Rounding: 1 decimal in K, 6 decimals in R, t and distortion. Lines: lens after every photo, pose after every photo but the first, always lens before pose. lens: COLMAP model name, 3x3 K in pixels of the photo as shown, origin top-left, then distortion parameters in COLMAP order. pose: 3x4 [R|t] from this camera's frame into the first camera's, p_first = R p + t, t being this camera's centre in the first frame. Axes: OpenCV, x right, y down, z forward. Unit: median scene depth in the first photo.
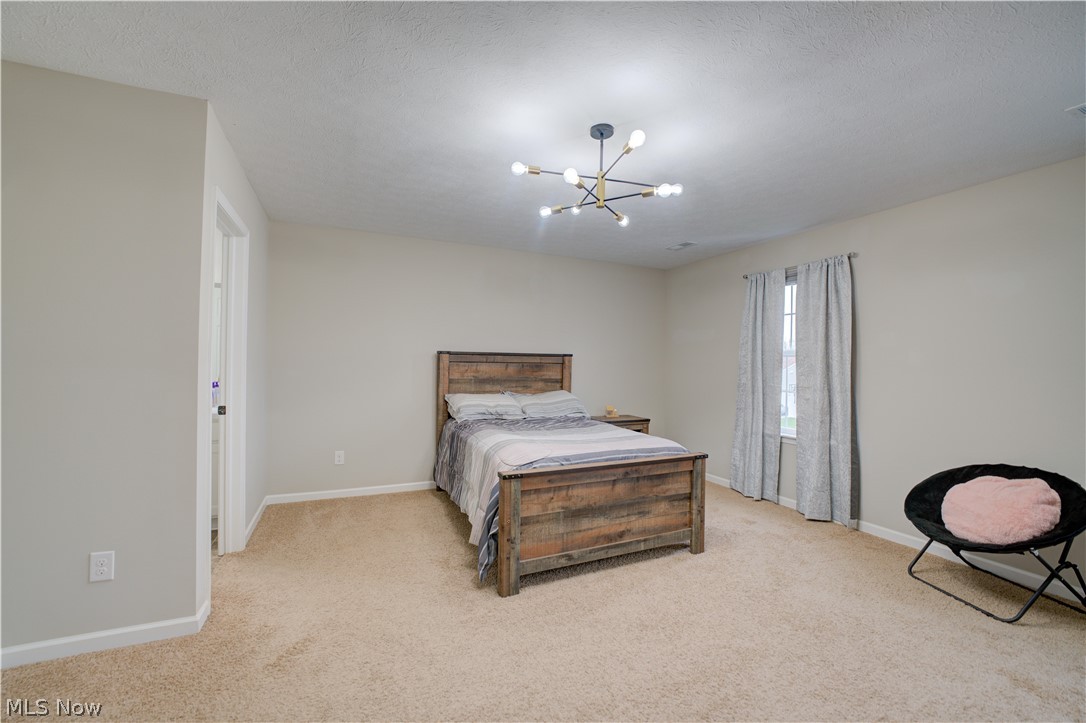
lens RADIAL K [[435.9, 0, 538.7], [0, 435.9, 363.1], [0, 0, 1]] dist [-0.030879, 0.004250]
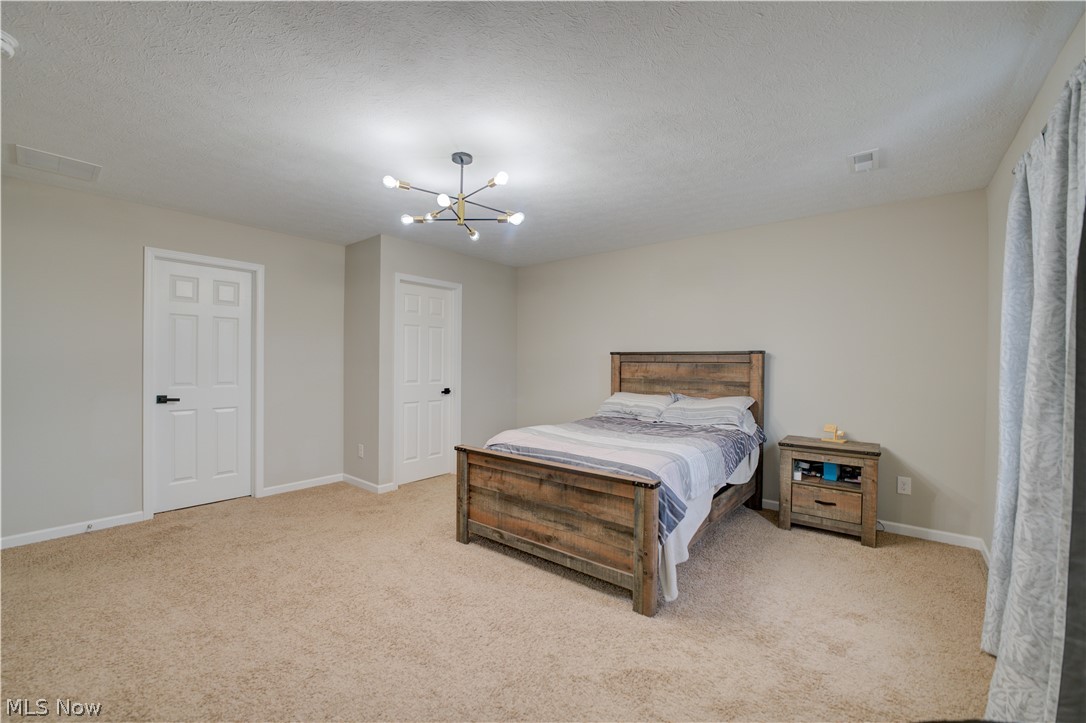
lens RADIAL K [[435.9, 0, 540.5], [0, 435.9, 364.4], [0, 0, 1]] dist [-0.030879, 0.004250]
pose [[0.451051, -0.005724, -0.892480, 0.994391], [-0.001405, 0.999974, -0.007123, 0.016135], [0.892497, 0.004467, 0.451031, 0.525995]]
